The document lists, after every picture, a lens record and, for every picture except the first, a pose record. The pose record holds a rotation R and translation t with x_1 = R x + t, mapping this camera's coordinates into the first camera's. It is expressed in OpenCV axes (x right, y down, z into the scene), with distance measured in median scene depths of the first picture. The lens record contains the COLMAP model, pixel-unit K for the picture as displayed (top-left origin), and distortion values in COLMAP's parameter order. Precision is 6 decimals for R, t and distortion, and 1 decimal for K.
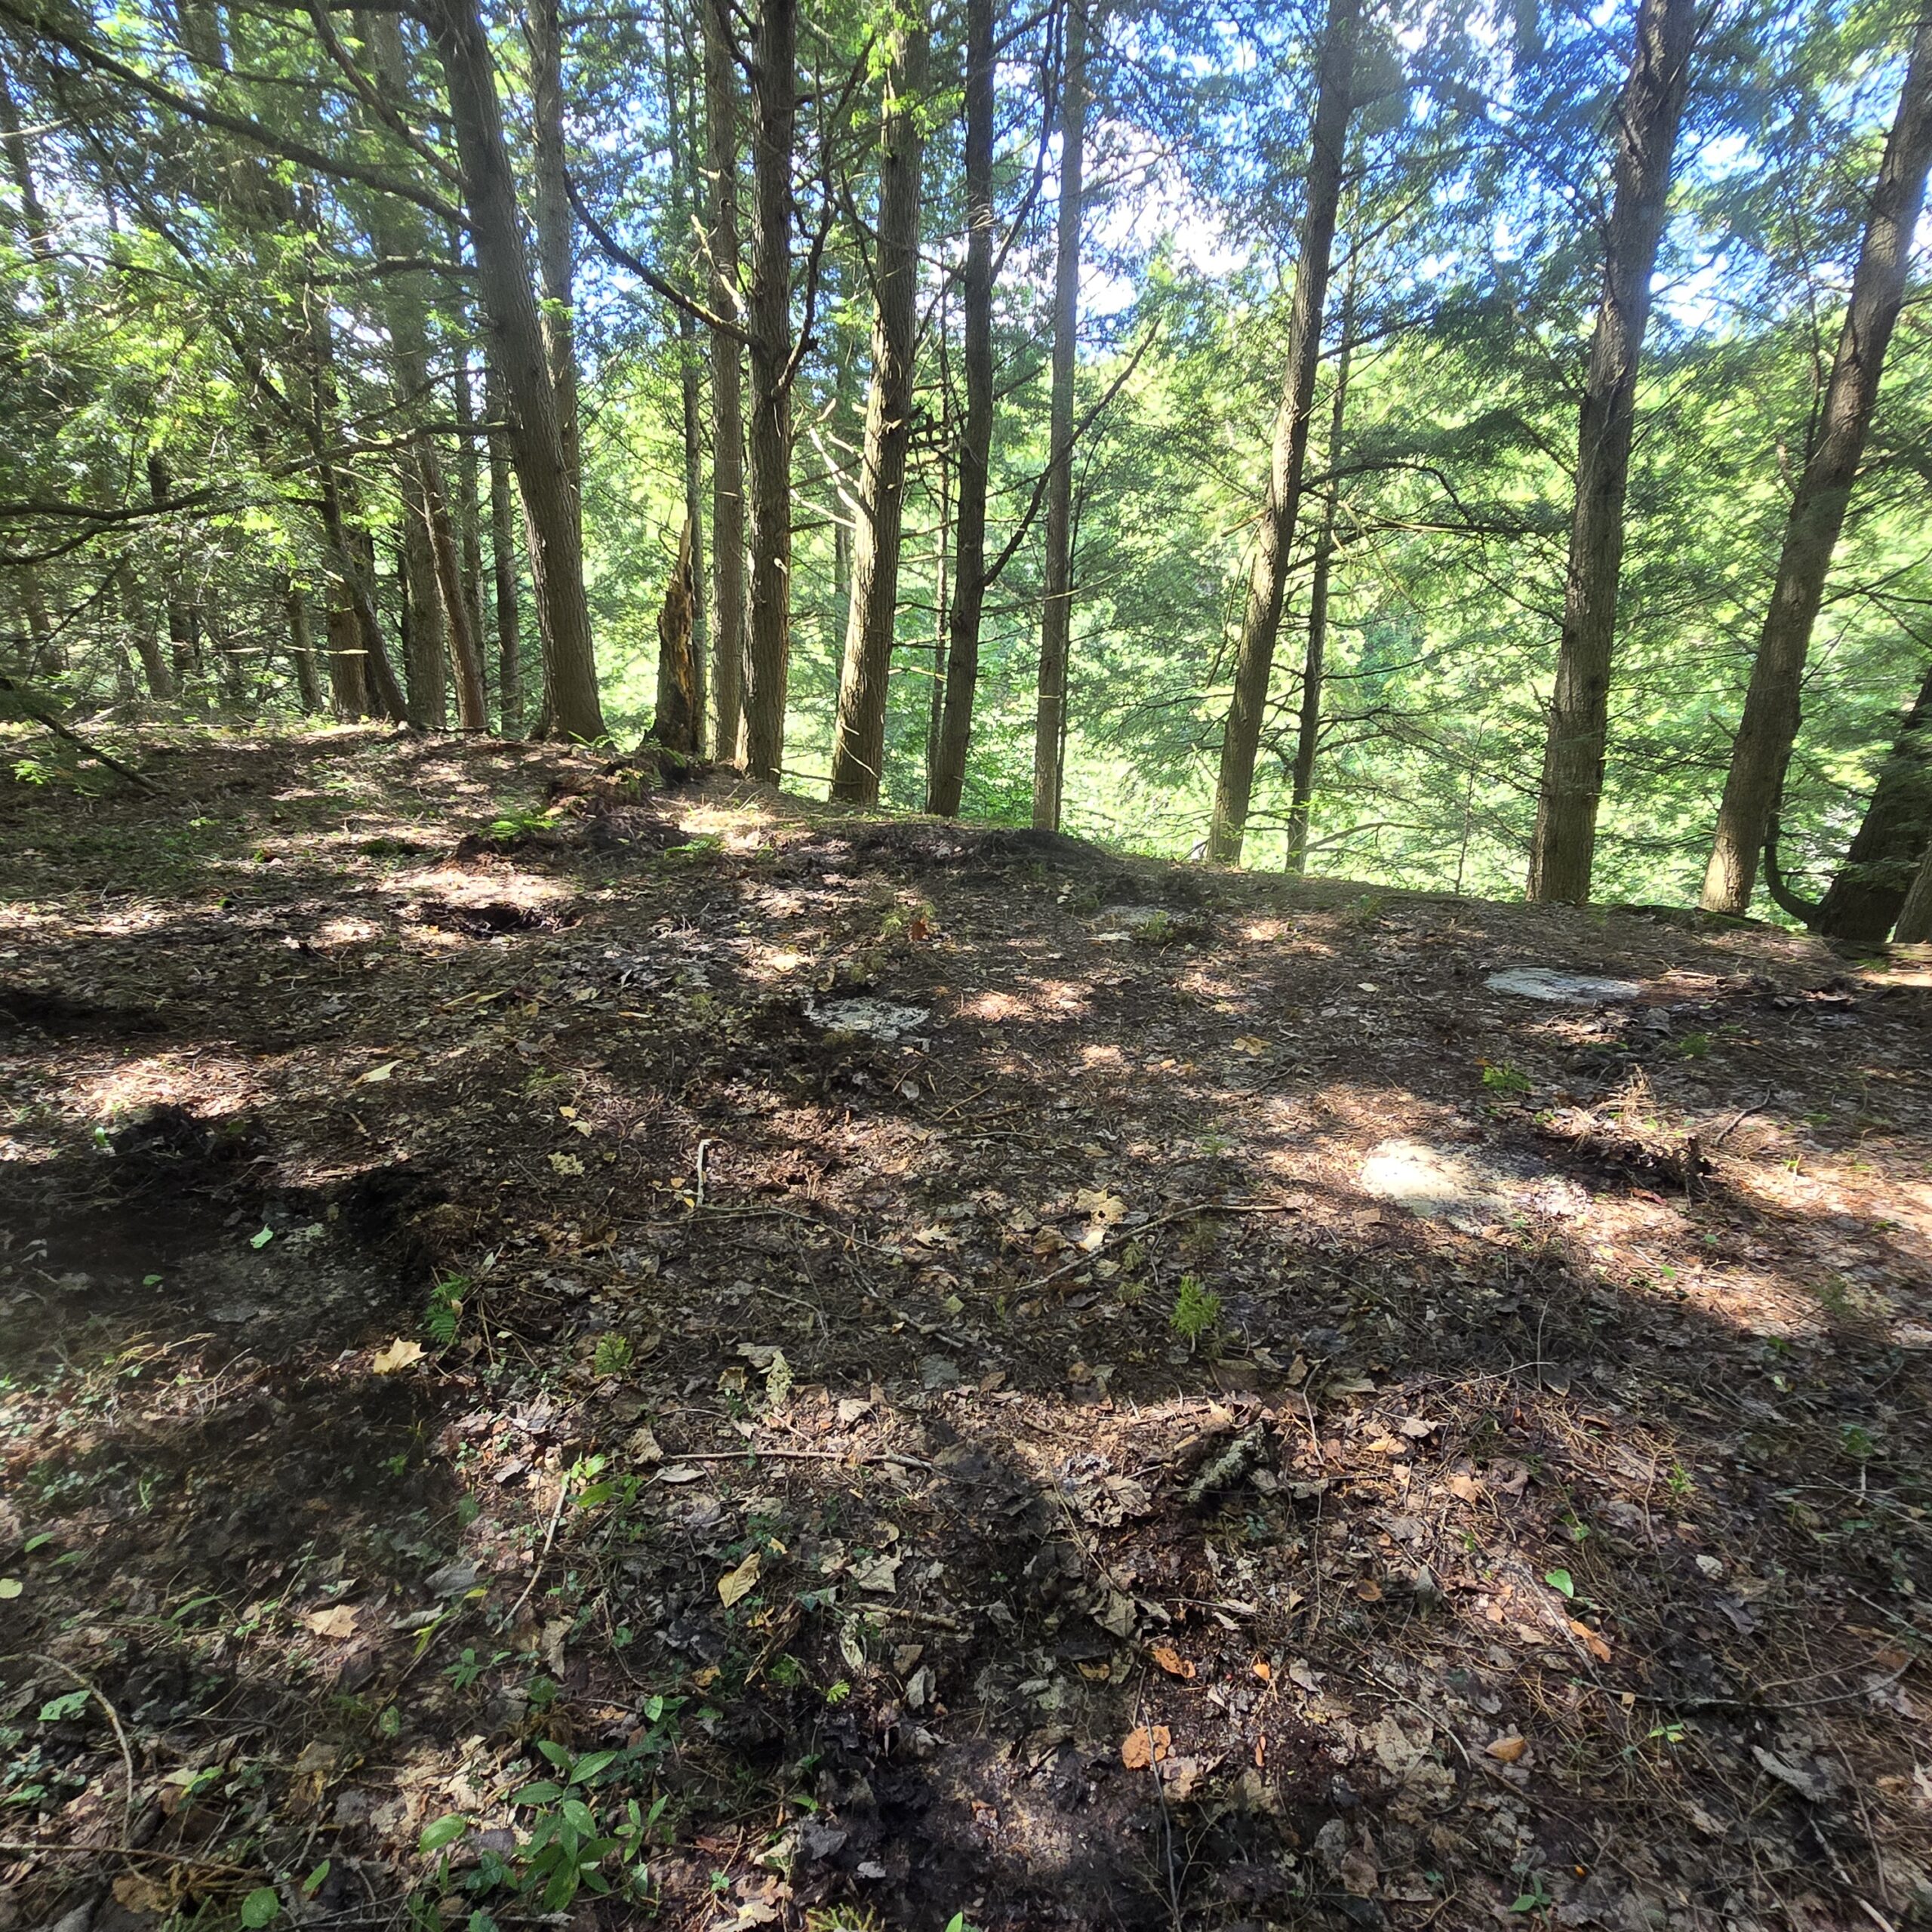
lens RADIAL K [[1155.5, 0, 966.0], [0, 1155.5, 966.0], [0, 0, 1]] dist [-0.006424, -0.000539]
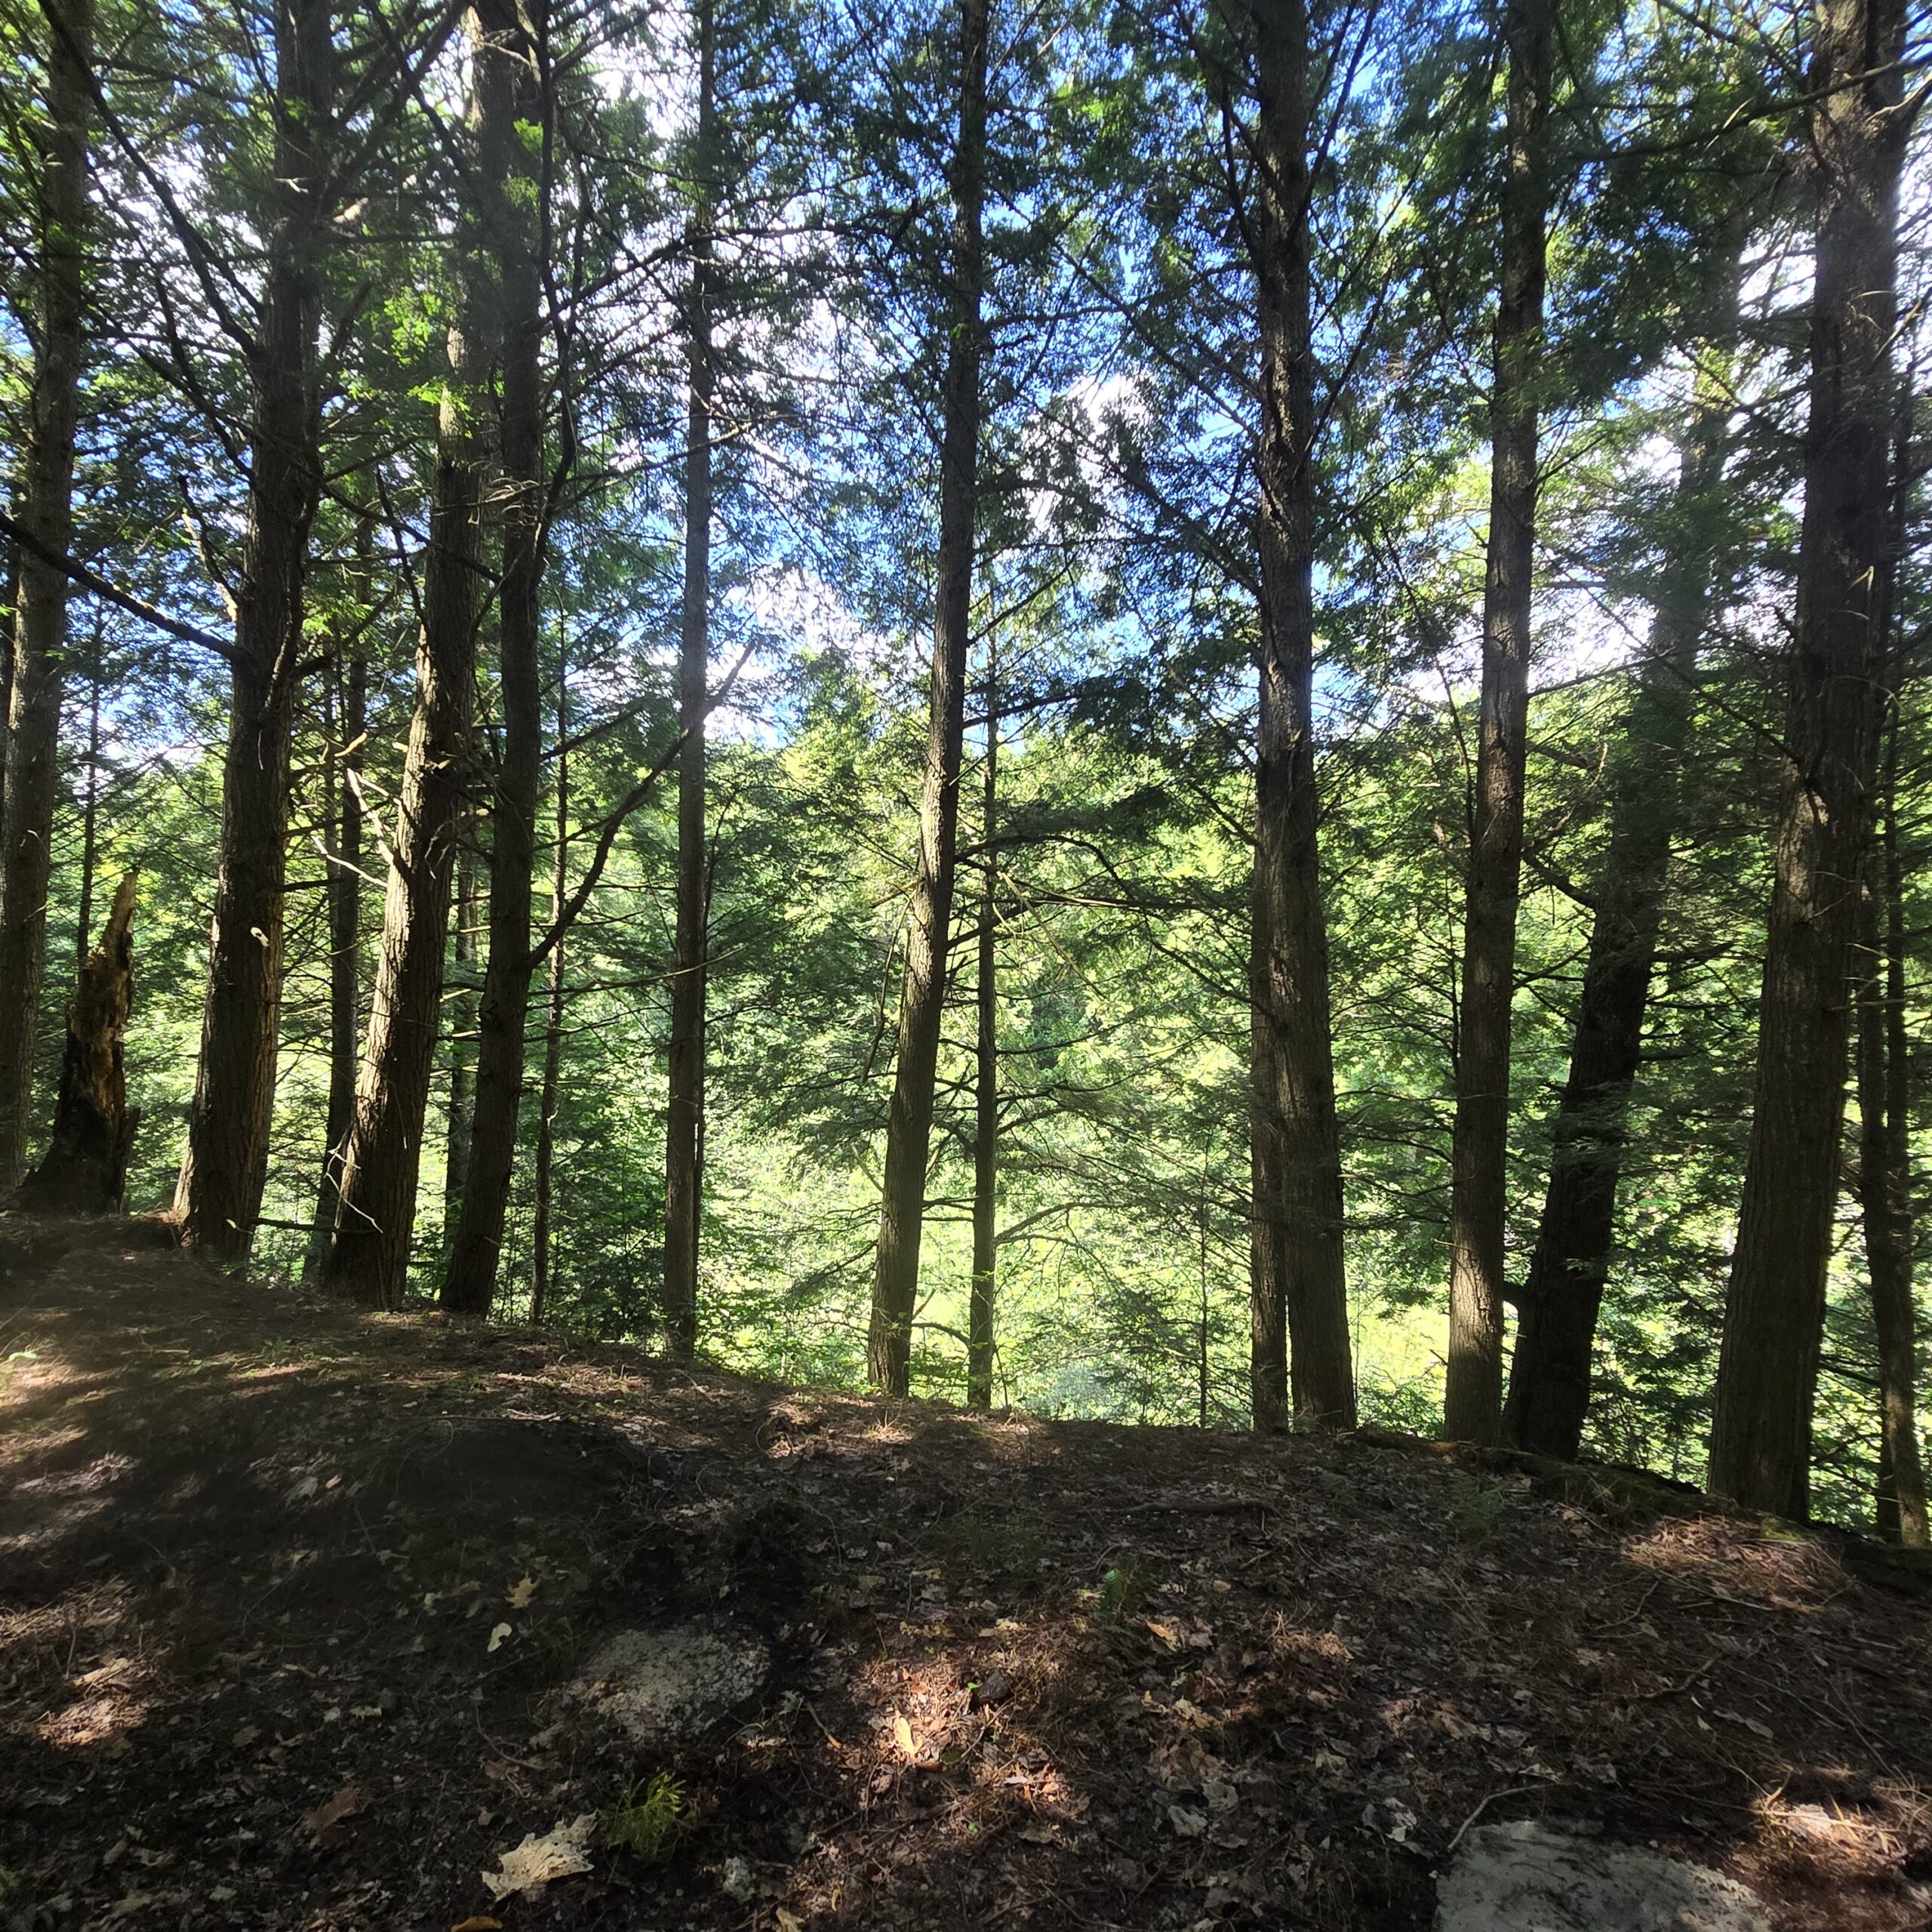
lens RADIAL K [[1155.5, 0, 966.0], [0, 1155.5, 966.0], [0, 0, 1]] dist [-0.006424, -0.000539]
pose [[0.965035, 0.003031, 0.262103, 0.056649], [0.075667, 0.954142, -0.289632, -0.066673], [-0.250961, 0.299338, 0.920552, 0.177996]]
